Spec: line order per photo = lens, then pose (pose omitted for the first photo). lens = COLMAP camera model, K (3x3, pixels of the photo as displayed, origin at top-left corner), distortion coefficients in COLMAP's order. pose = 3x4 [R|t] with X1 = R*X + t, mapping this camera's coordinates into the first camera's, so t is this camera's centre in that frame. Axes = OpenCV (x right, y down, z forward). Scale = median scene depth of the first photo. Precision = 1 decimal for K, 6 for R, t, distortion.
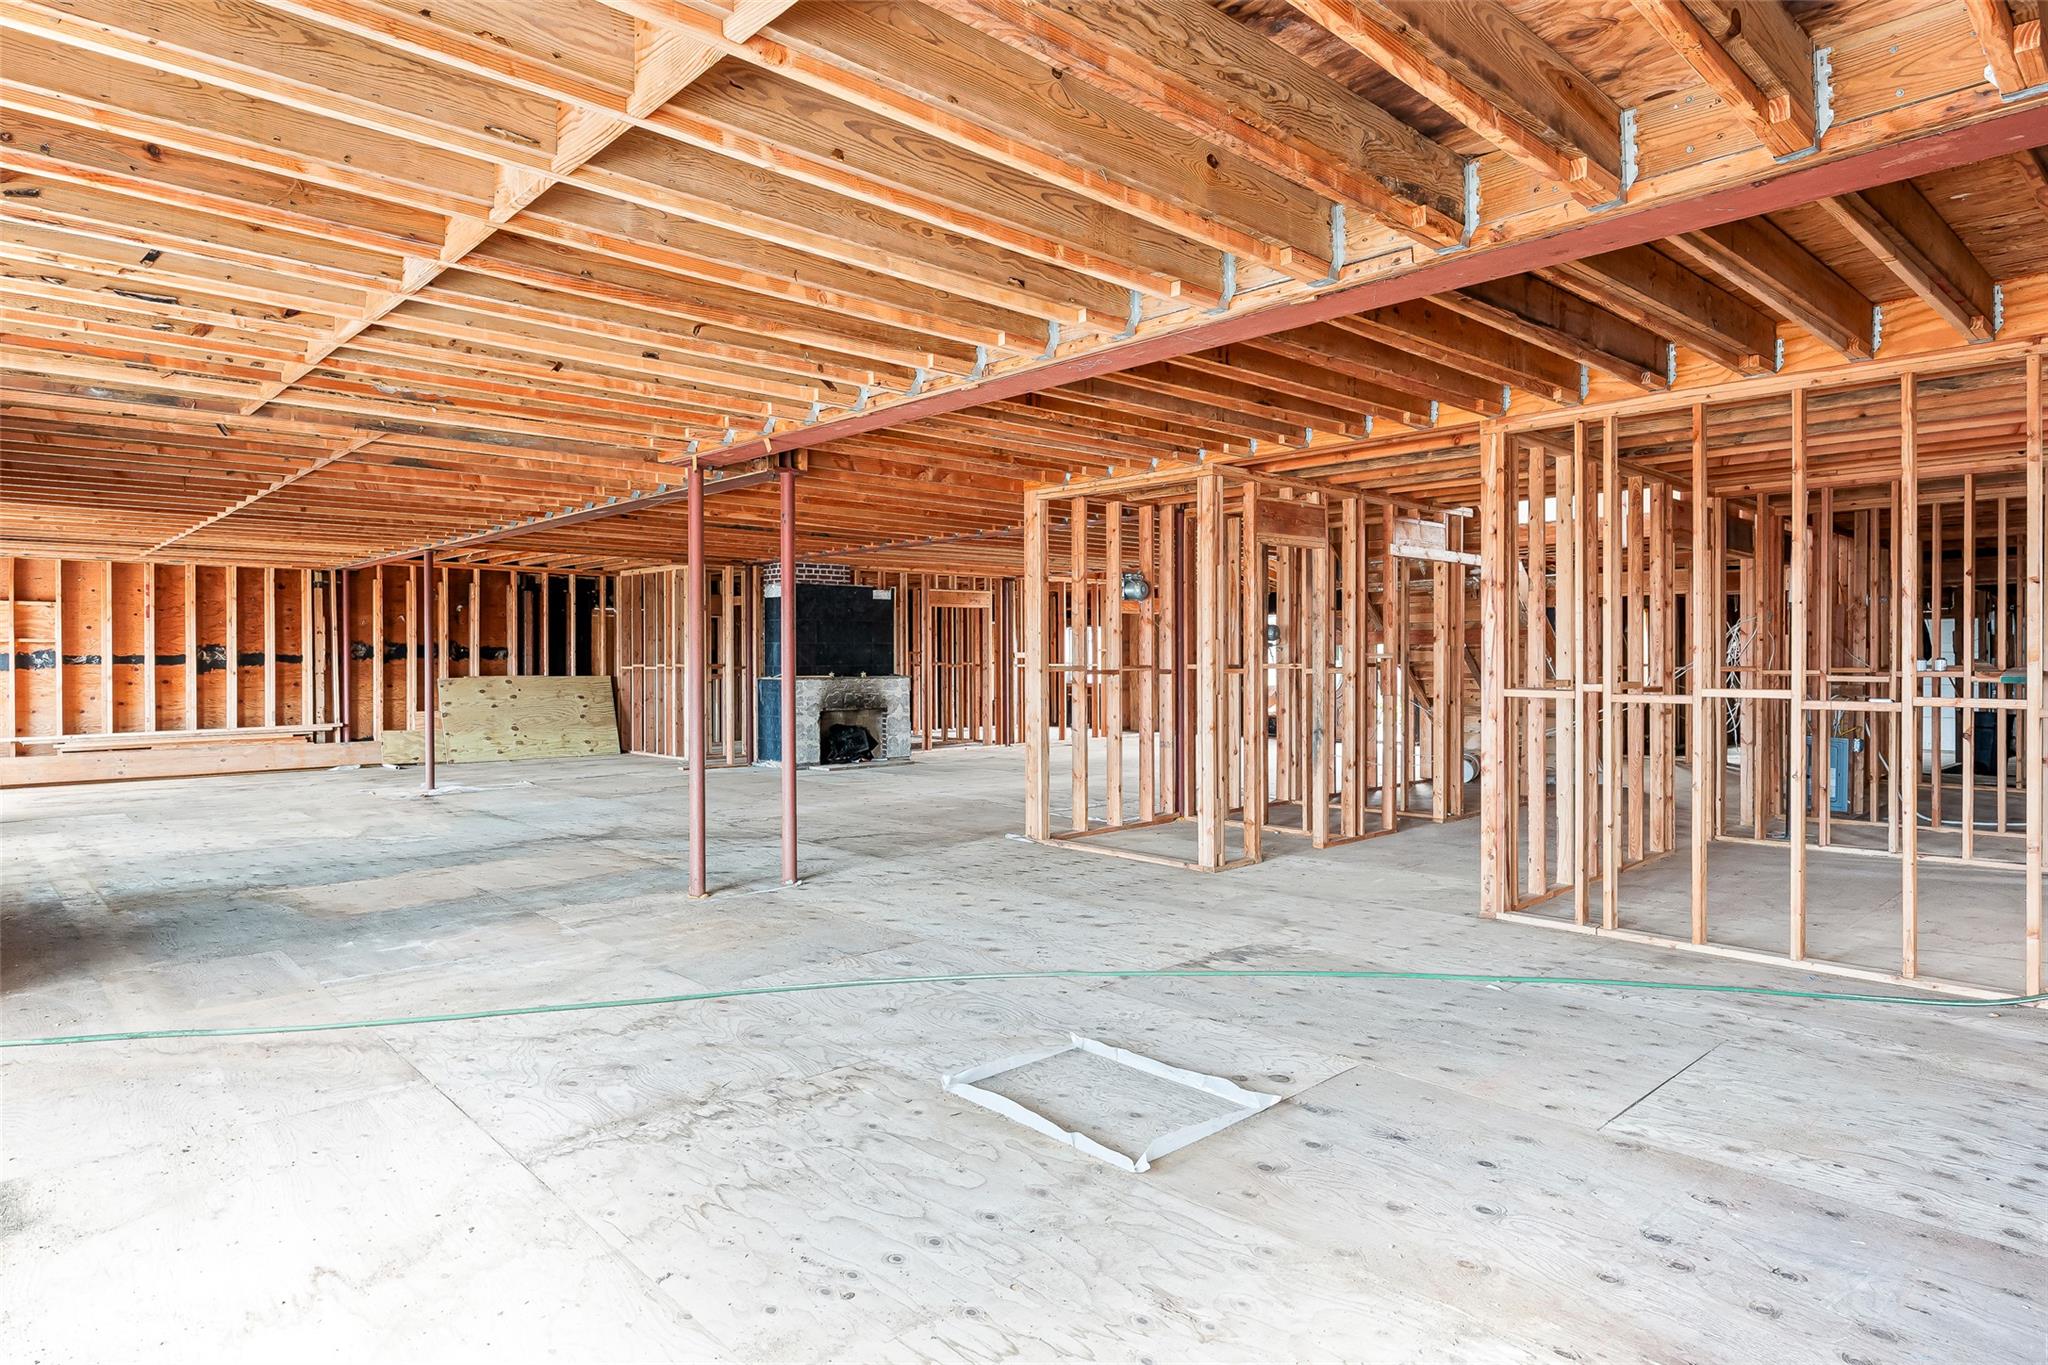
lens RADIAL K [[1164.7, 0, 1012.6], [0, 1164.7, 672.3], [0, 0, 1]] dist [0.001180, -0.000576]
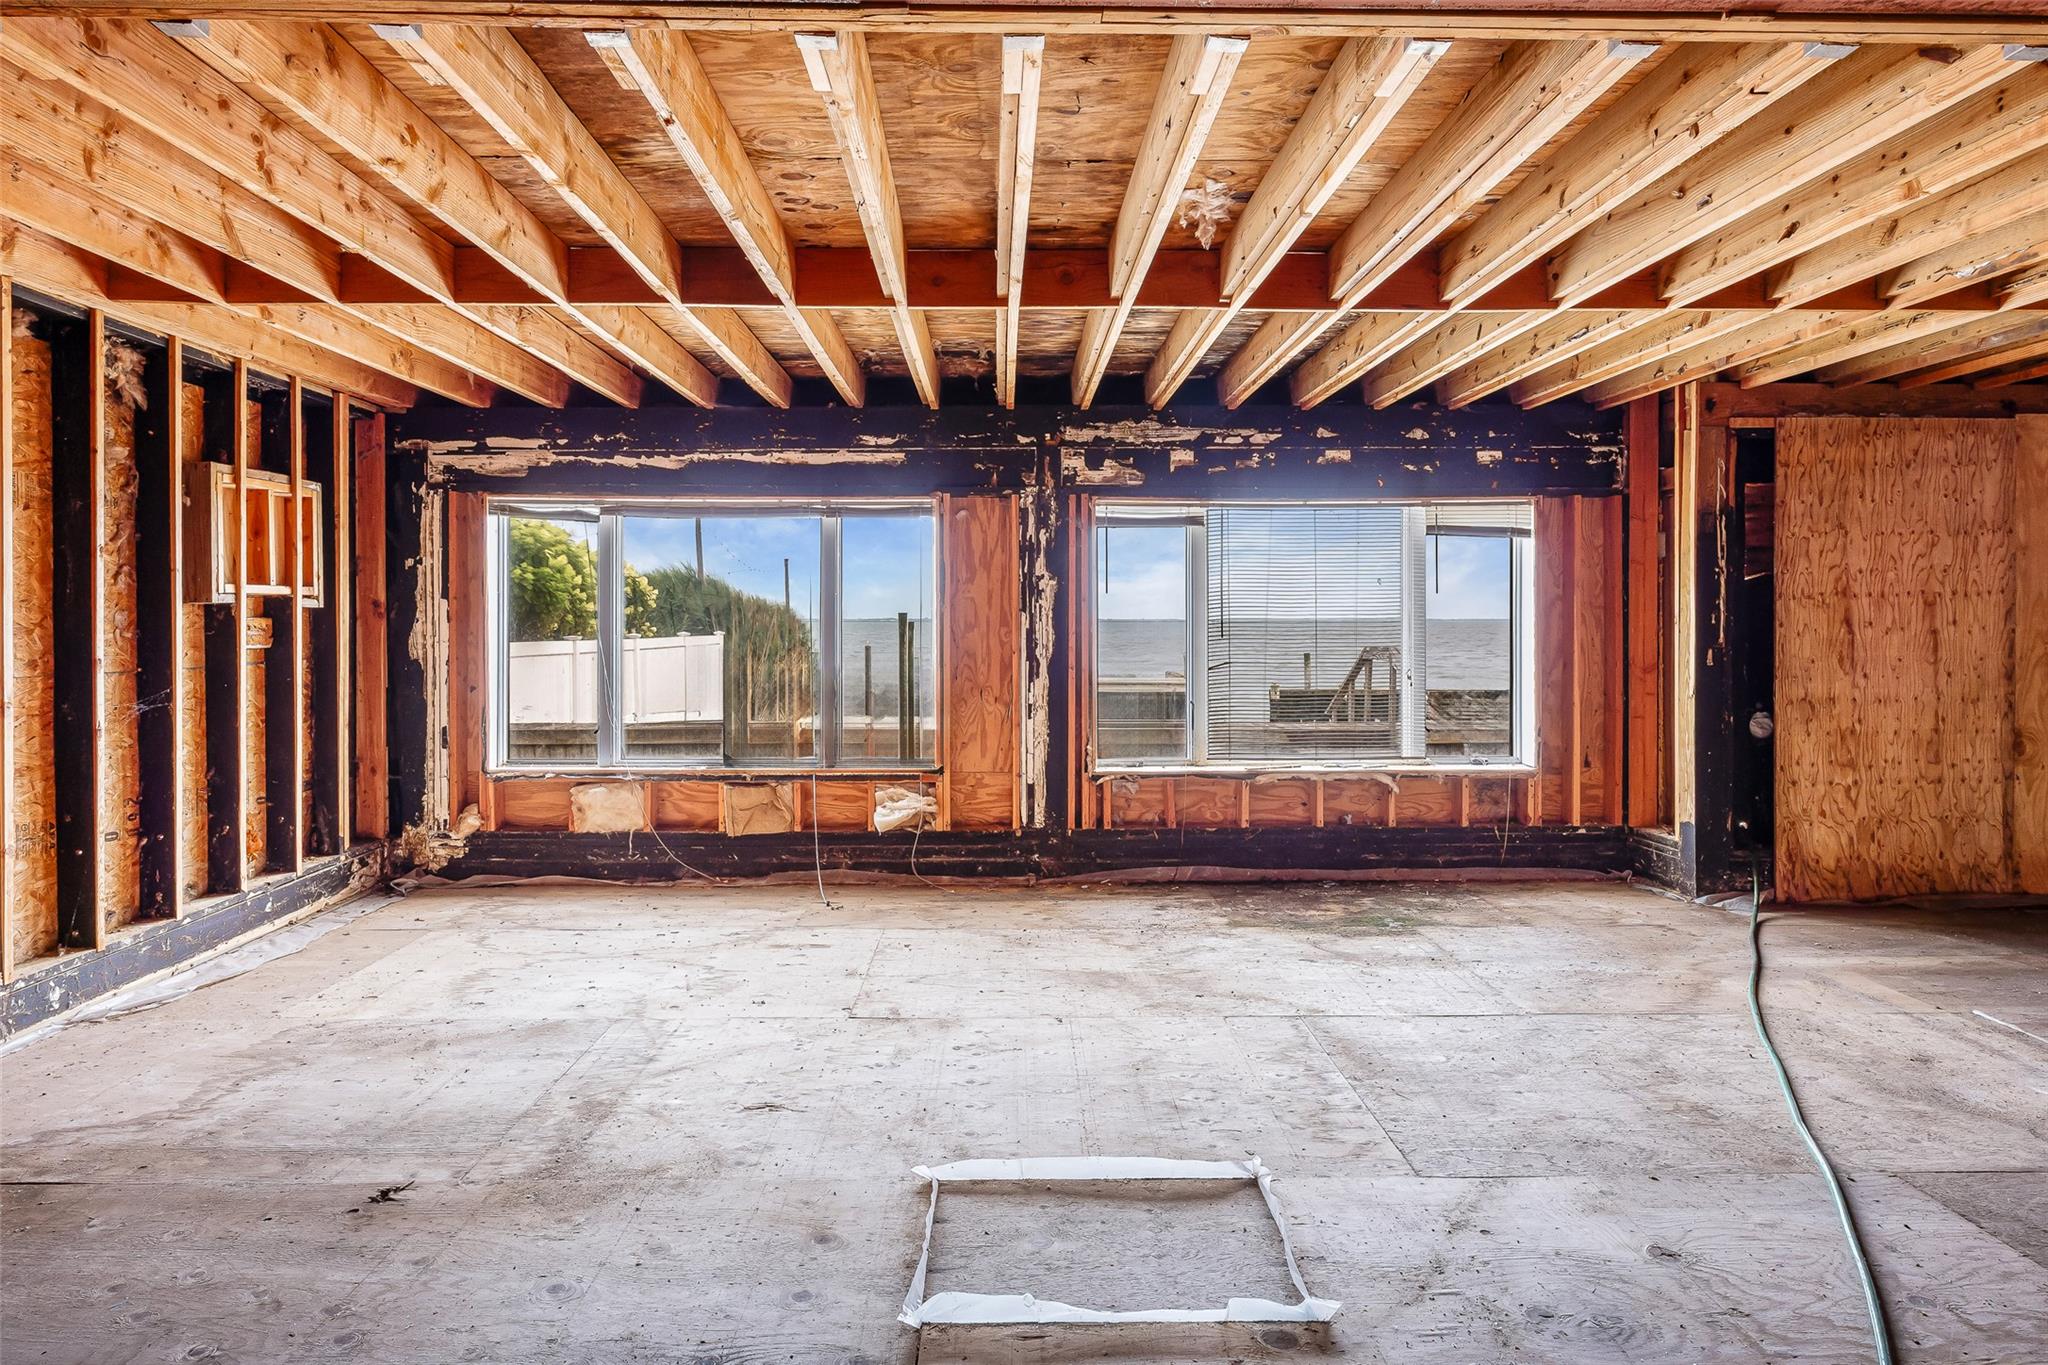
lens RADIAL K [[1164.7, 0, 1045.3], [0, 1164.7, 626.4], [0, 0, 1]] dist [0.001180, -0.000576]
pose [[-0.656786, 0.004890, -0.754061, 0.614619], [-0.005407, 0.999923, 0.011193, -0.015423], [0.754057, 0.011429, -0.656709, 1.393869]]
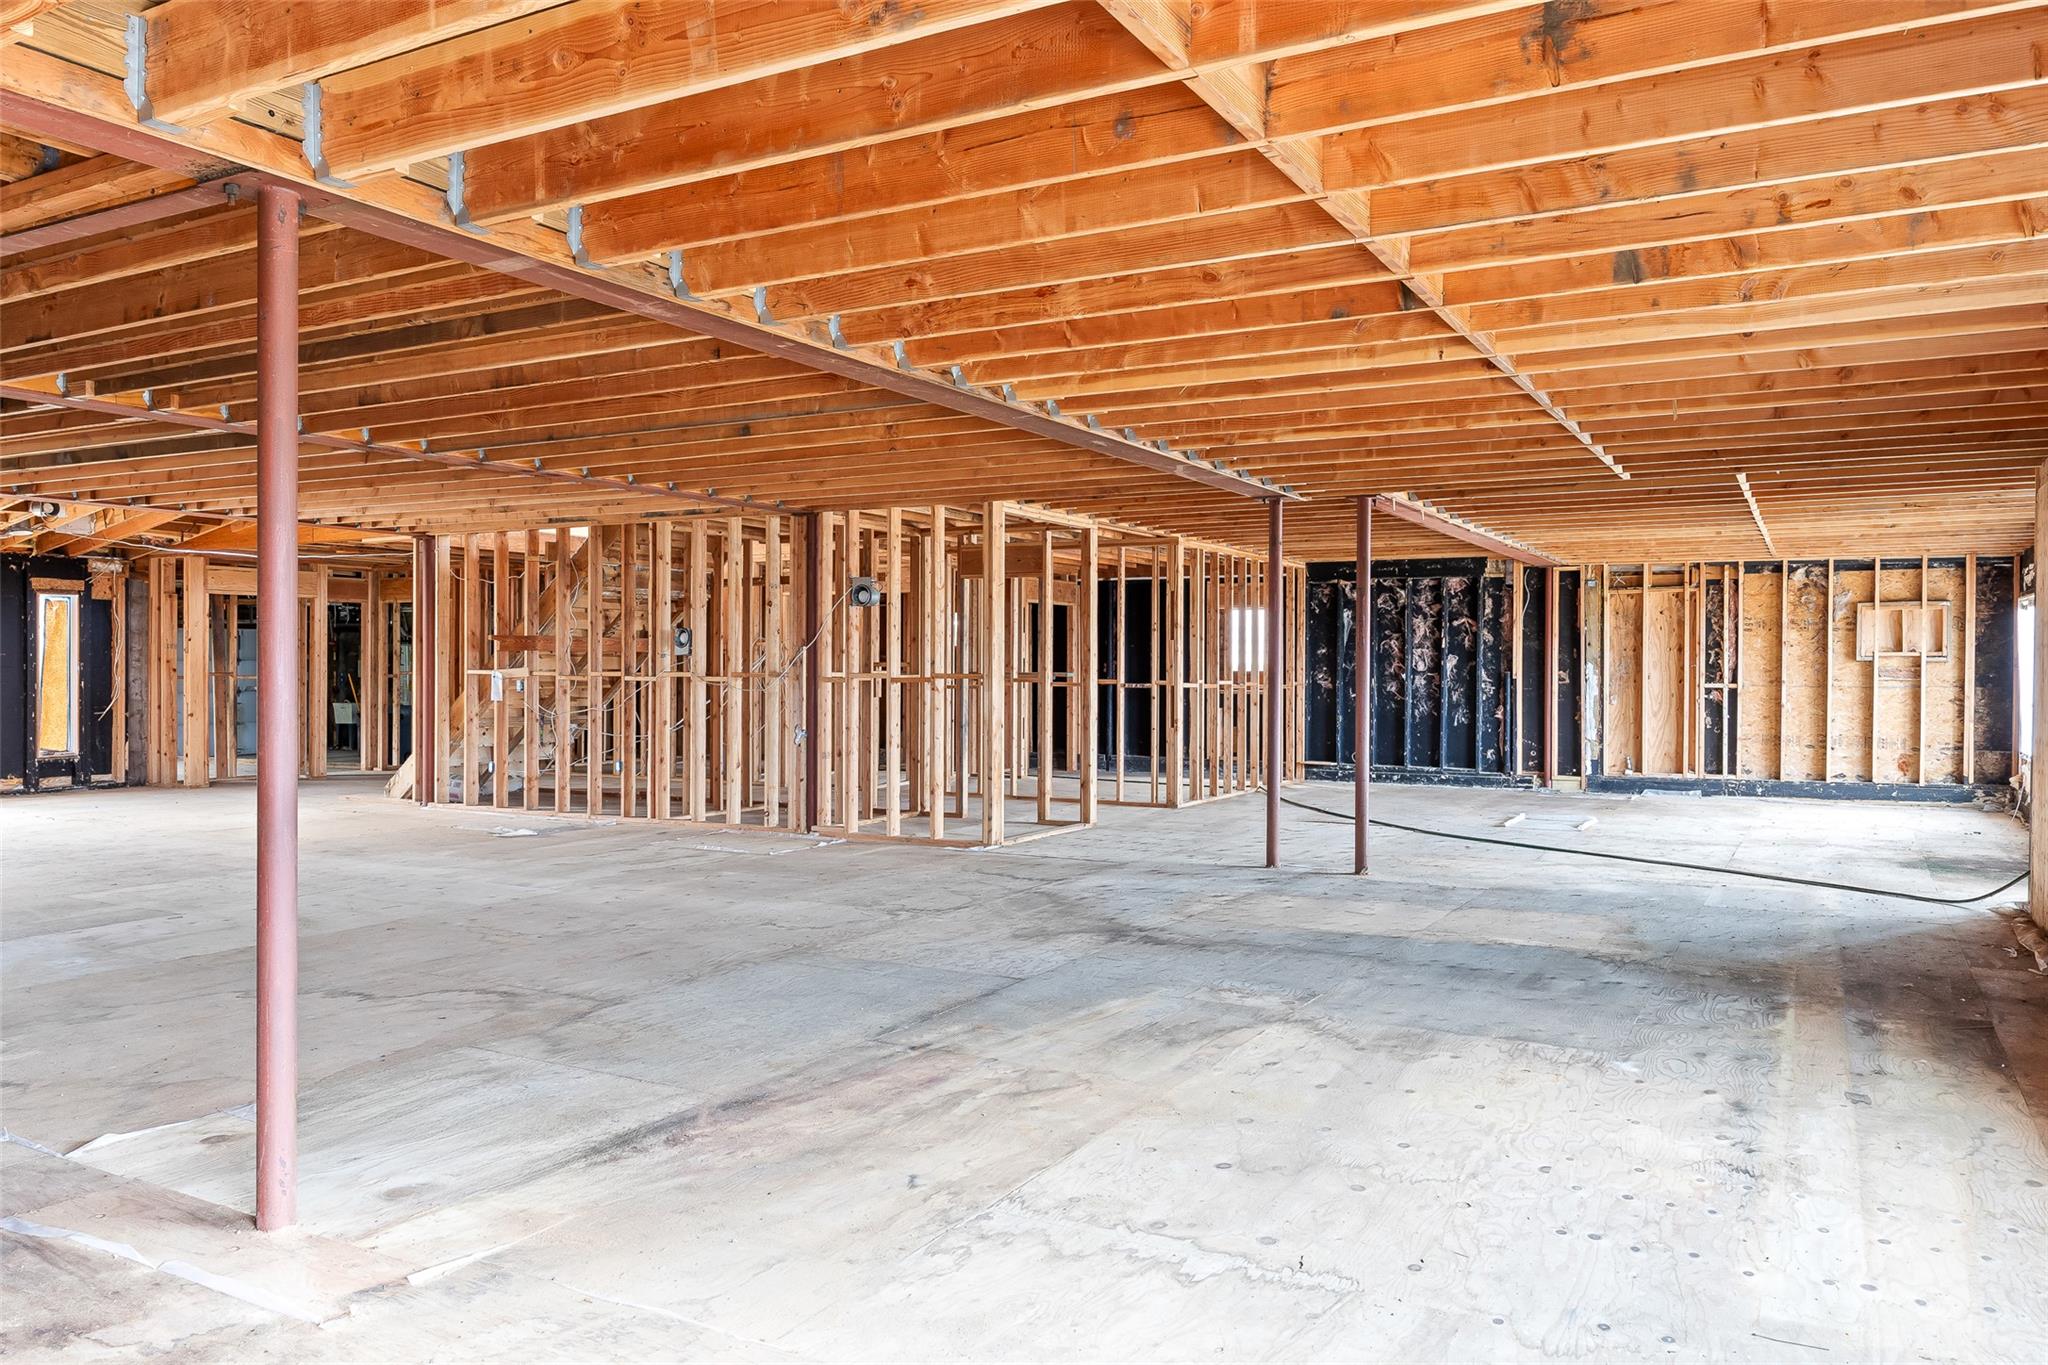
lens RADIAL K [[1401.1, 0, 1009.7], [0, 1401.1, 678.5], [0, 0, 1]] dist [0.034482, -0.009086]
pose [[-0.321290, -0.007623, 0.946950, -2.649327], [0.008484, 0.999904, 0.010927, -0.035639], [-0.946943, 0.011544, -0.321195, 3.263338]]
